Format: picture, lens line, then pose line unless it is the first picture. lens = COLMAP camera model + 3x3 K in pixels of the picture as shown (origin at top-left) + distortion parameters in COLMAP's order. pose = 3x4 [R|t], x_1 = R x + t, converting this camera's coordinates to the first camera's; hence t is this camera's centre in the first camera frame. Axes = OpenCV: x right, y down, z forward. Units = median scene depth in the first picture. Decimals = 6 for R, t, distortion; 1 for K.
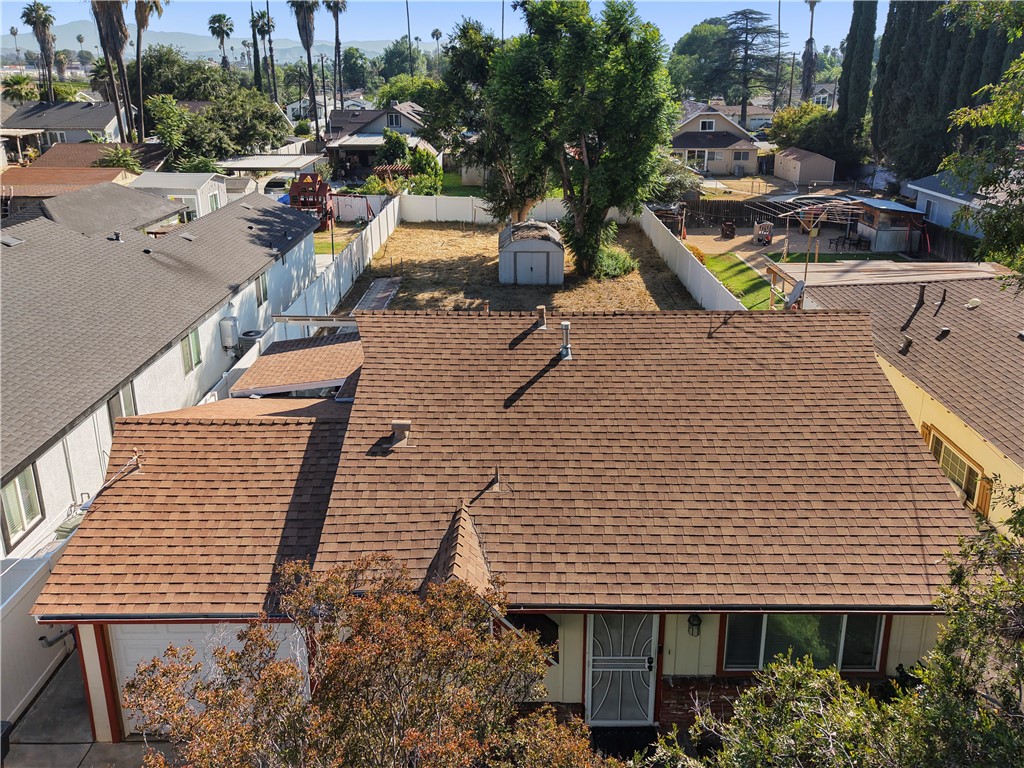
lens RADIAL K [[819.0, 0, 528.8], [0, 819.0, 308.5], [0, 0, 1]] dist [0.034377, -0.032792]
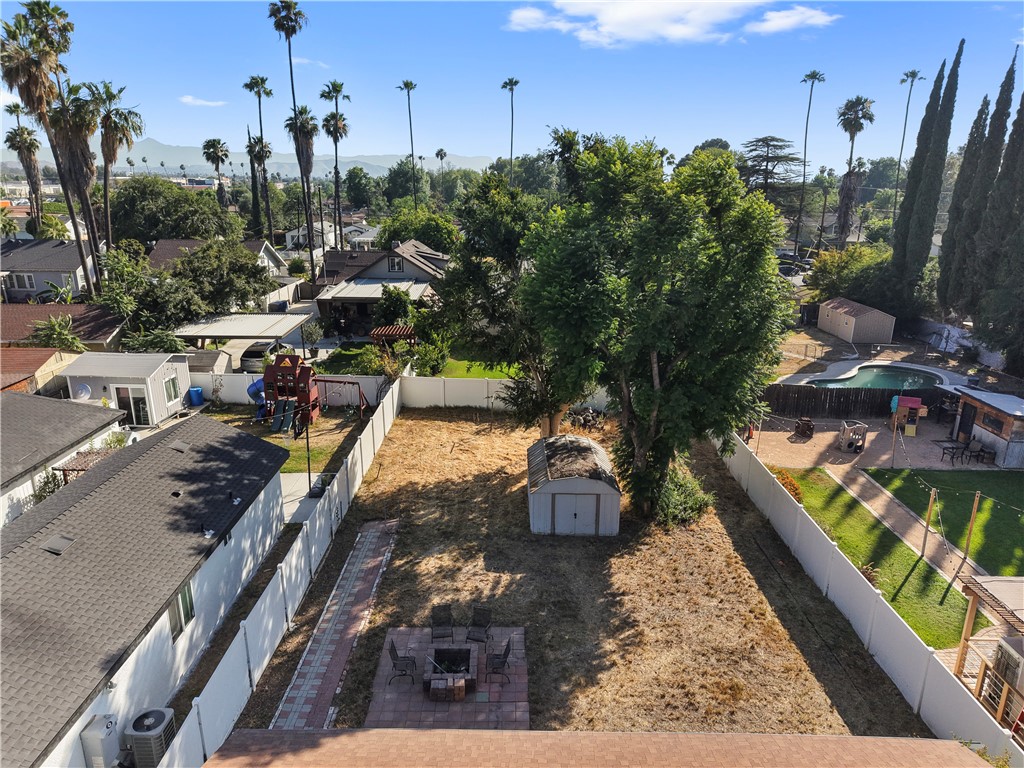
lens RADIAL K [[663.9, 0, 512.6], [0, 663.9, 364.6], [0, 0, 1]] dist [0.009438, -0.002938]
pose [[0.999993, 0.003259, 0.002006, -0.042381], [-0.003286, 0.999902, 0.013615, -0.148557], [-0.001962, -0.013622, 0.999905, 0.311704]]
